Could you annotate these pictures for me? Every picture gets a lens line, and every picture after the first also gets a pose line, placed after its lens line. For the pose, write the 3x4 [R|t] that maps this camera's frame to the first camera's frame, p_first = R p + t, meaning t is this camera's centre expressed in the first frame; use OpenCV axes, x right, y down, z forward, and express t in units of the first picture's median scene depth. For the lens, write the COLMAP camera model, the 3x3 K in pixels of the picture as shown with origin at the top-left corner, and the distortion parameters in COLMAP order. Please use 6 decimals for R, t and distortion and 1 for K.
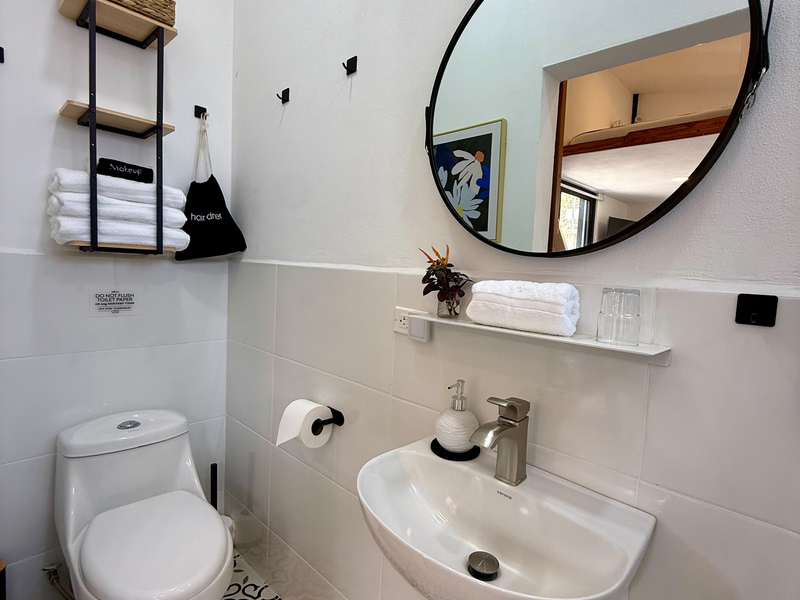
lens RADIAL K [[418.4, 0, 411.1], [0, 418.4, 296.2], [0, 0, 1]] dist [-0.002534, -0.000487]
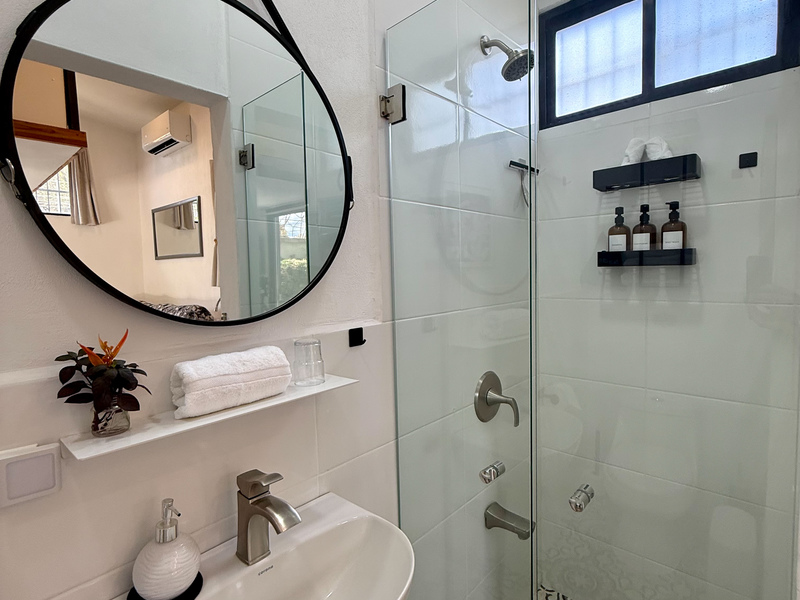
lens RADIAL K [[418.4, 0, 411.1], [0, 418.4, 296.2], [0, 0, 1]] dist [-0.002534, -0.000487]
pose [[-0.050041, -0.101589, 0.993567, -0.596970], [0.100705, 0.989230, 0.106217, -0.196890], [-0.993657, 0.105373, -0.039272, 0.545080]]
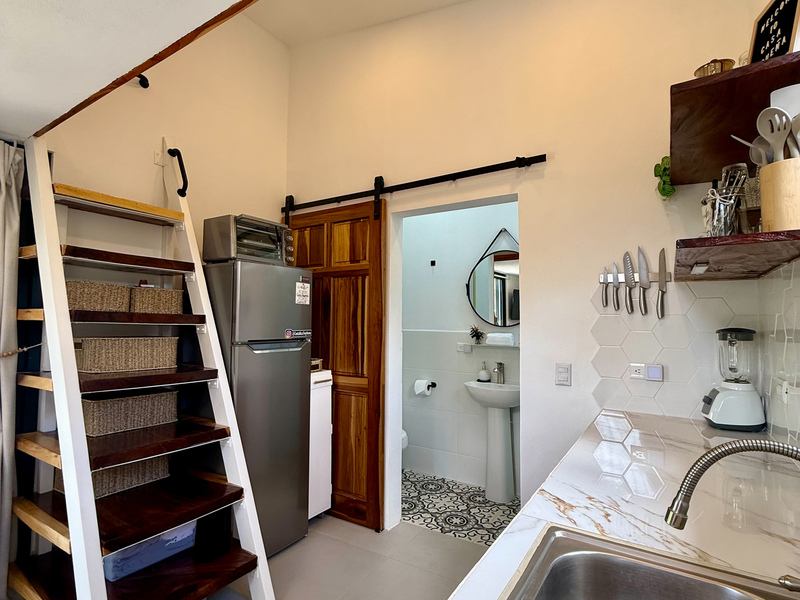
lens RADIAL K [[418.4, 0, 411.1], [0, 418.4, 296.2], [0, 0, 1]] dist [-0.002534, -0.000487]
pose [[0.979184, -0.030825, 0.200620, -1.210561], [0.055458, 0.991422, -0.118349, 0.037911], [-0.195251, 0.127011, 0.972494, -2.477476]]
